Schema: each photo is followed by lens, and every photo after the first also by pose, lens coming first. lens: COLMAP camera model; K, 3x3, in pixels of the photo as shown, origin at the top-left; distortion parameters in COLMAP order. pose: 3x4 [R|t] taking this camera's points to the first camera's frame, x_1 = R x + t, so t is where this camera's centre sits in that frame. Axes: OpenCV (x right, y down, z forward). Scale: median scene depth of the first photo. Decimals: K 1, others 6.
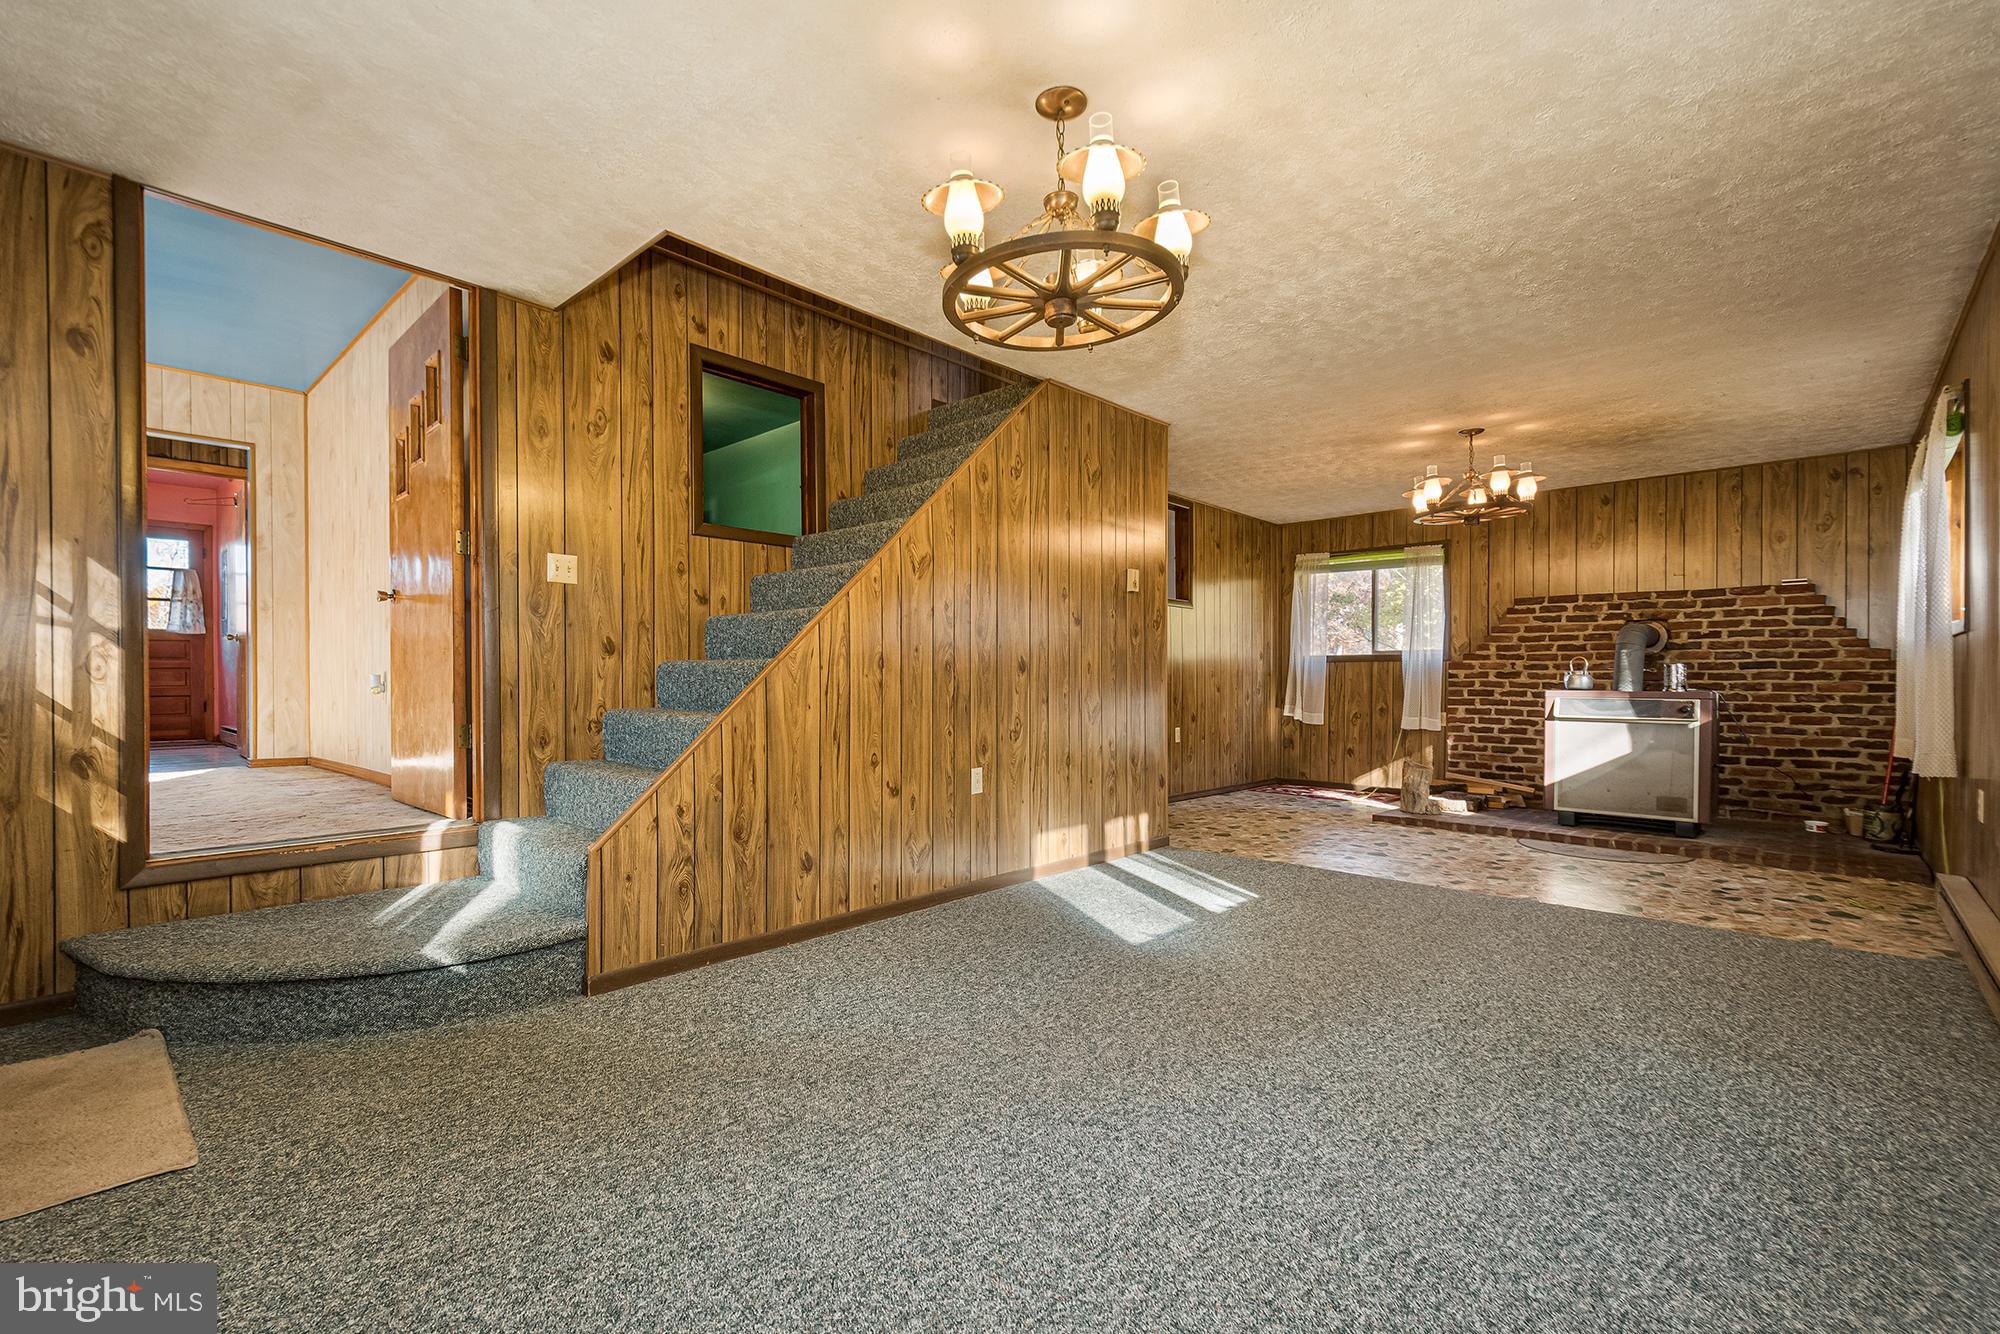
lens RADIAL K [[883.3, 0, 974.3], [0, 883.3, 698.2], [0, 0, 1]] dist [0.009423, -0.001428]
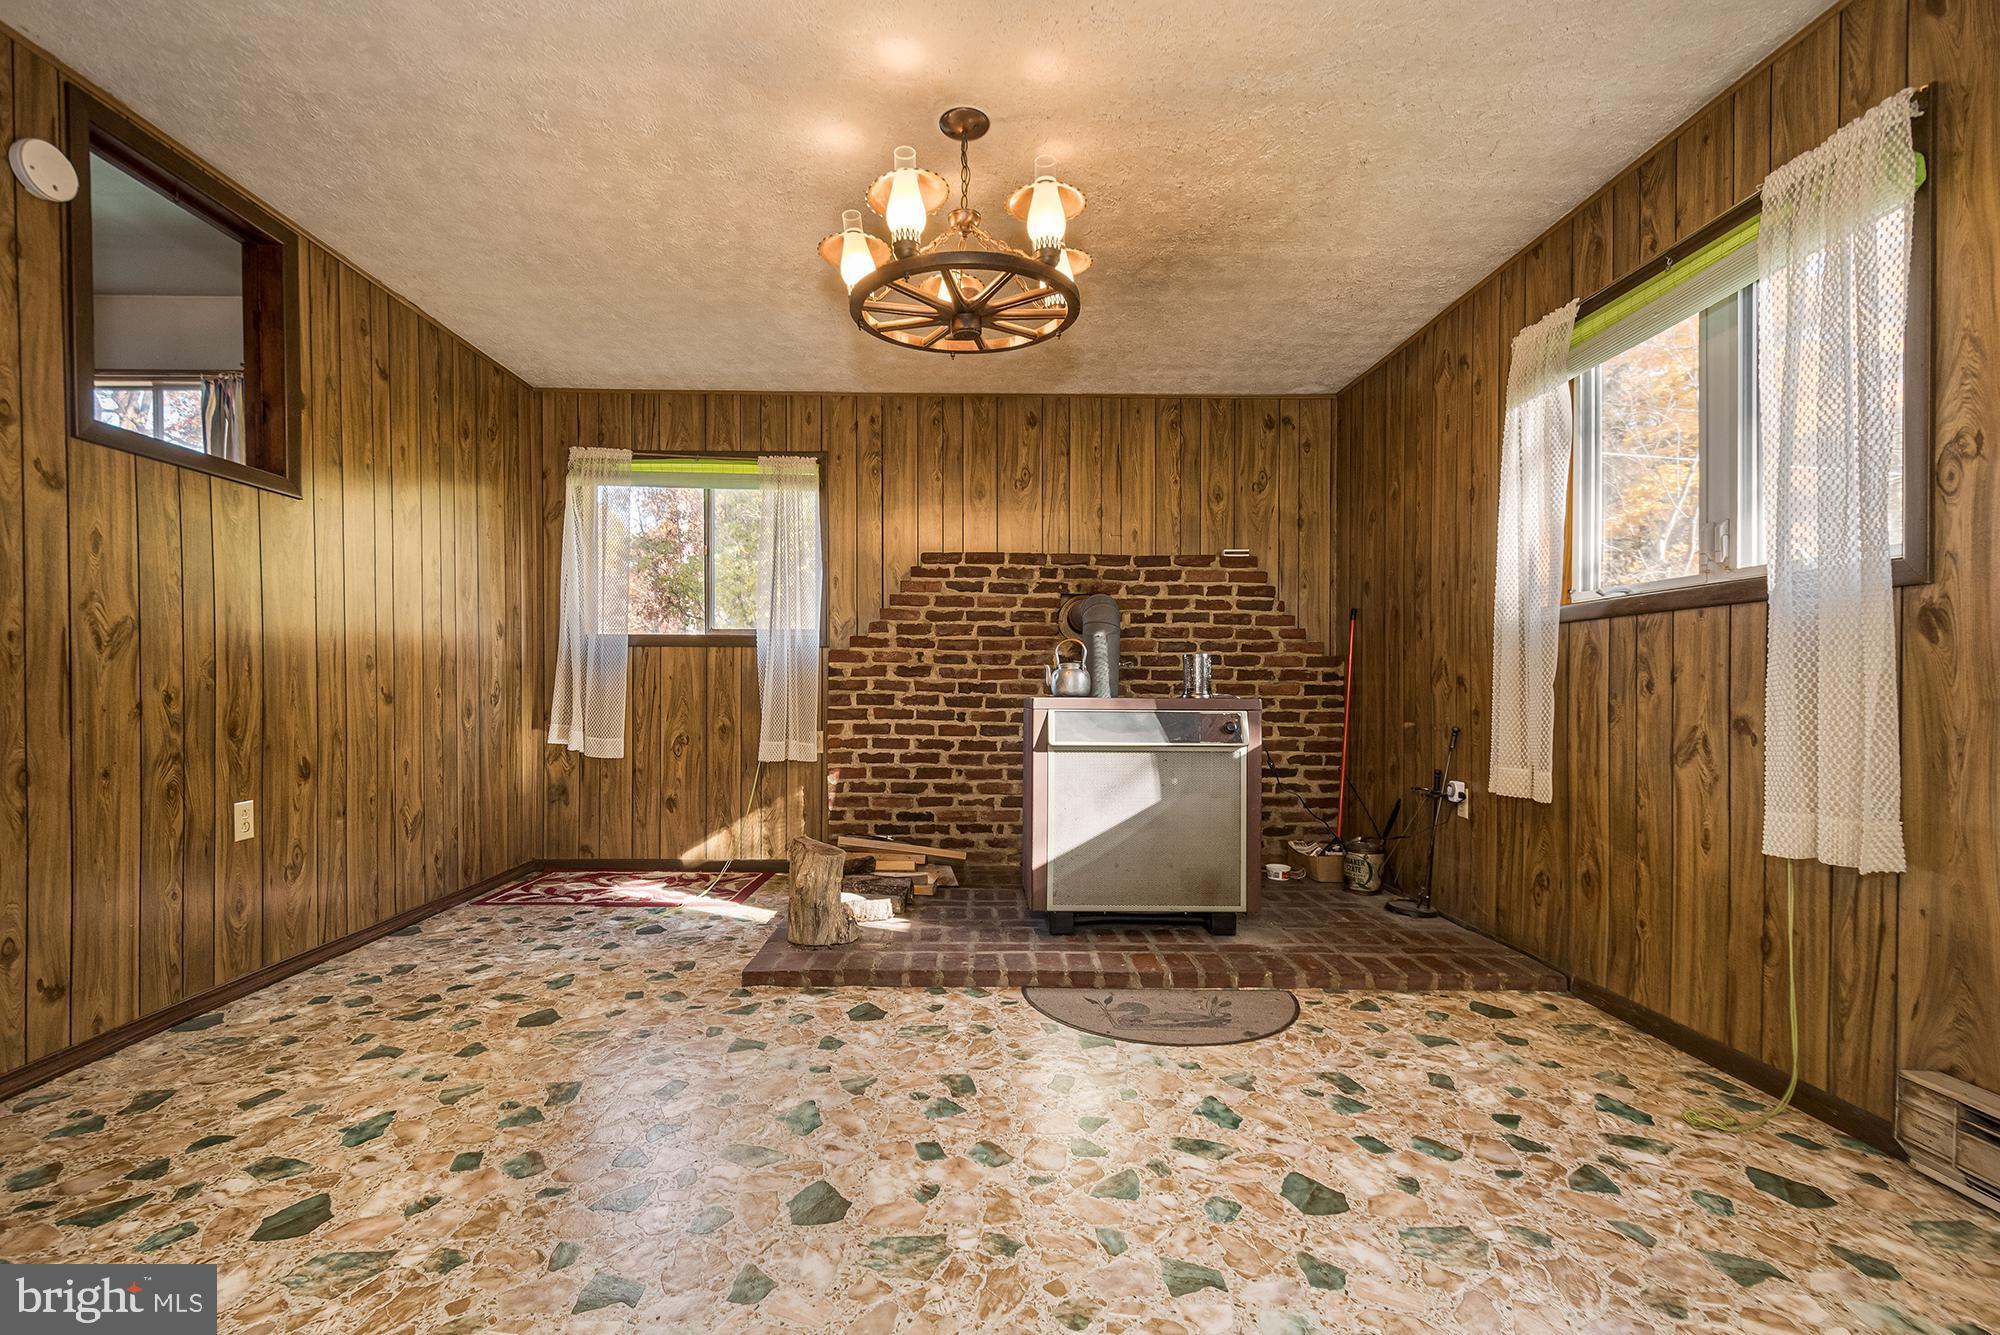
lens RADIAL K [[883.3, 0, 994.8], [0, 883.3, 686.0], [0, 0, 1]] dist [0.009423, -0.001428]
pose [[0.707036, -0.002243, 0.707174, 0.197124], [0.011925, 0.999891, -0.008751, -0.009356], [-0.707077, 0.014620, 0.706985, 0.521701]]
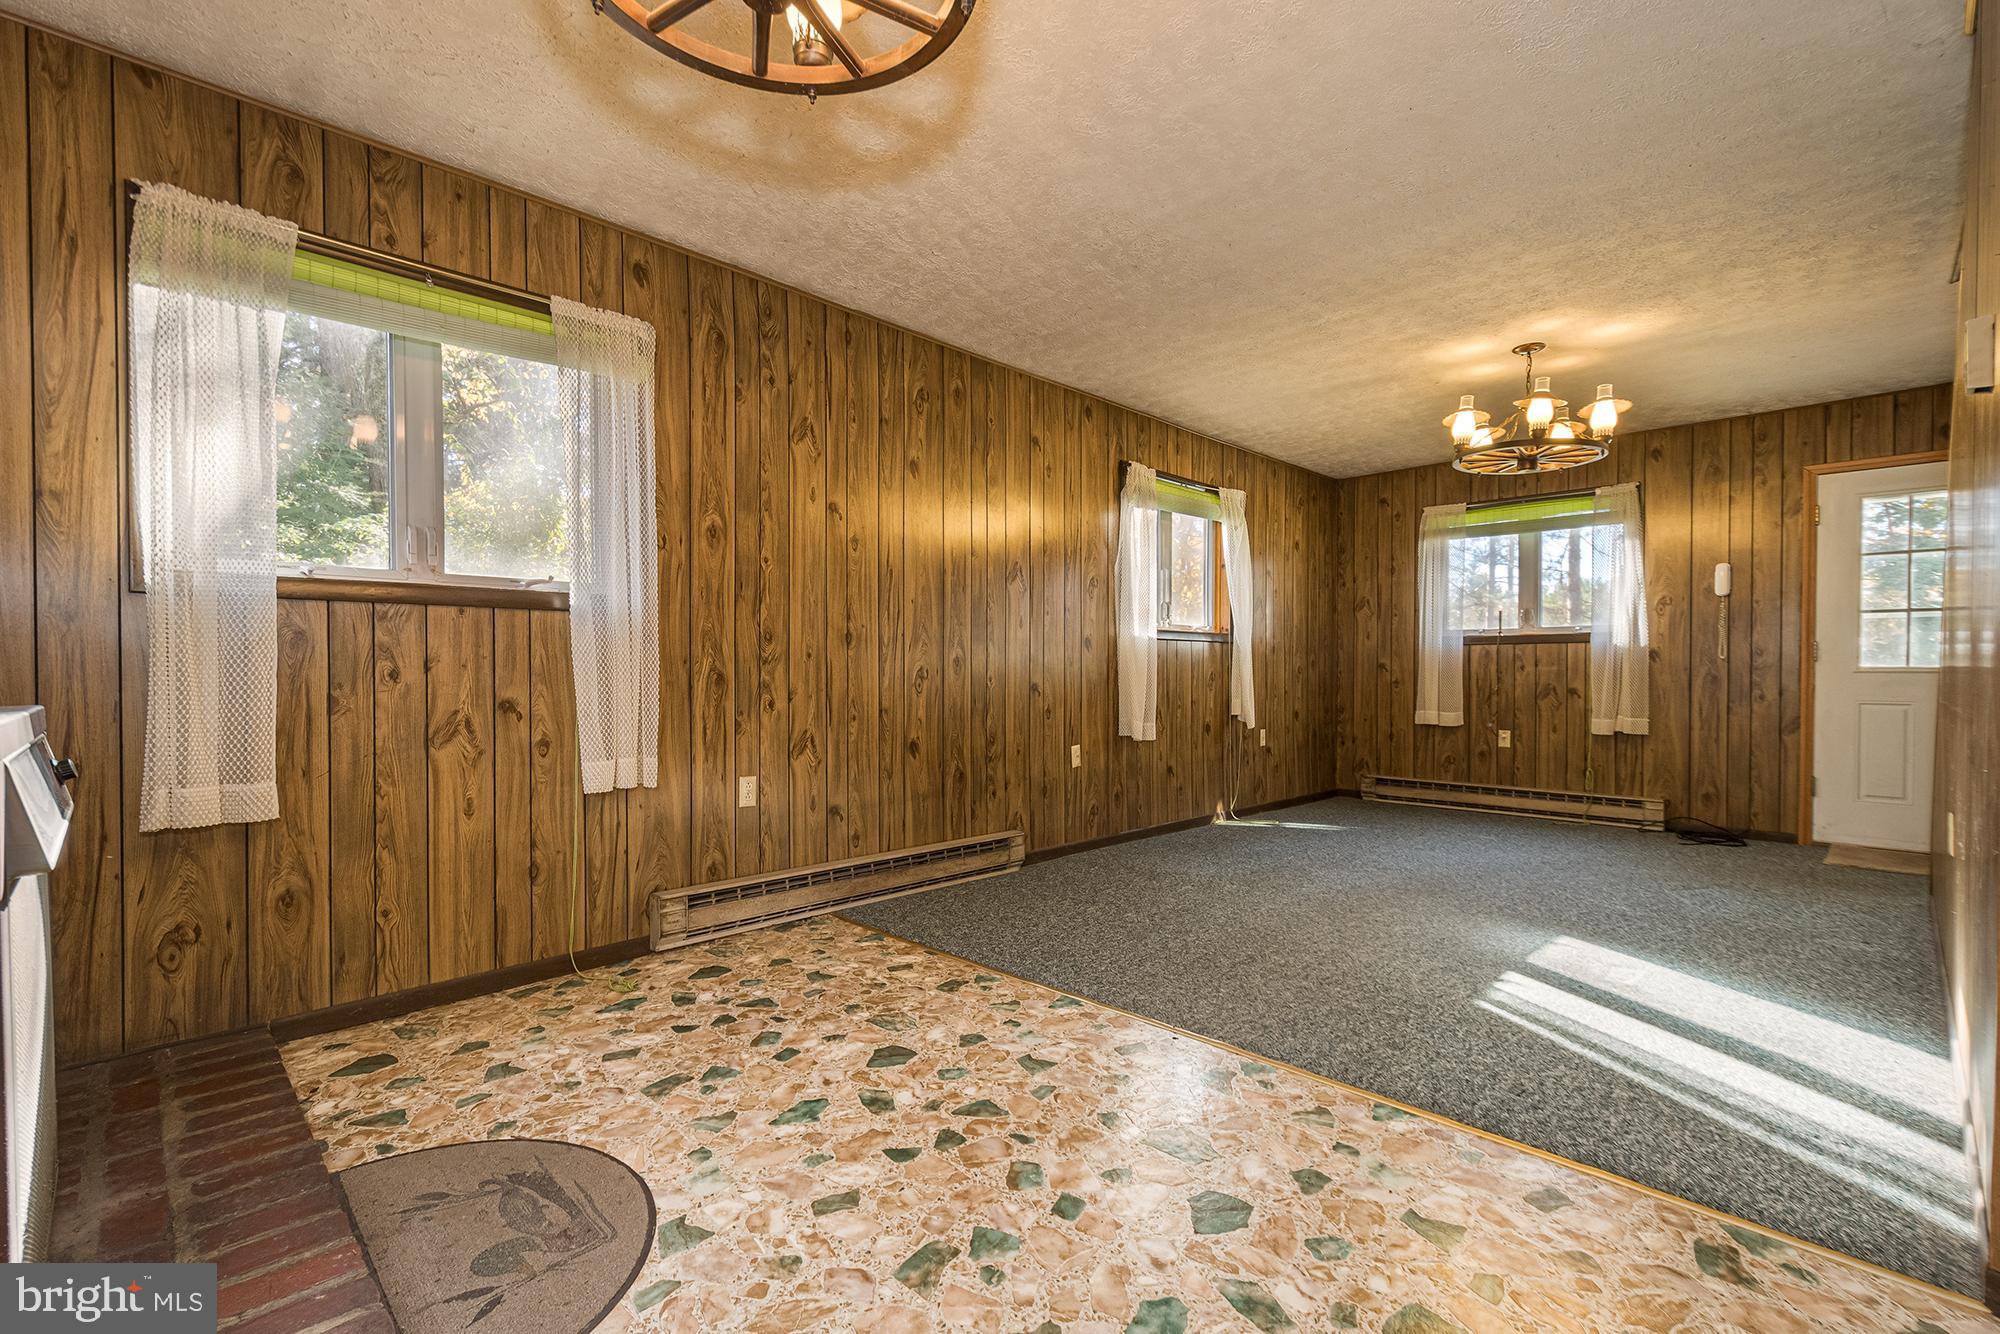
lens RADIAL K [[914.4, 0, 995.8], [0, 914.4, 682.5], [0, 0, 1]] dist [-0.000512, -0.000259]
pose [[-0.999861, 0.002348, 0.016486, 0.629212], [0.002823, 0.999579, 0.028875, -0.025671], [-0.016411, 0.028917, -0.999447, 1.527294]]
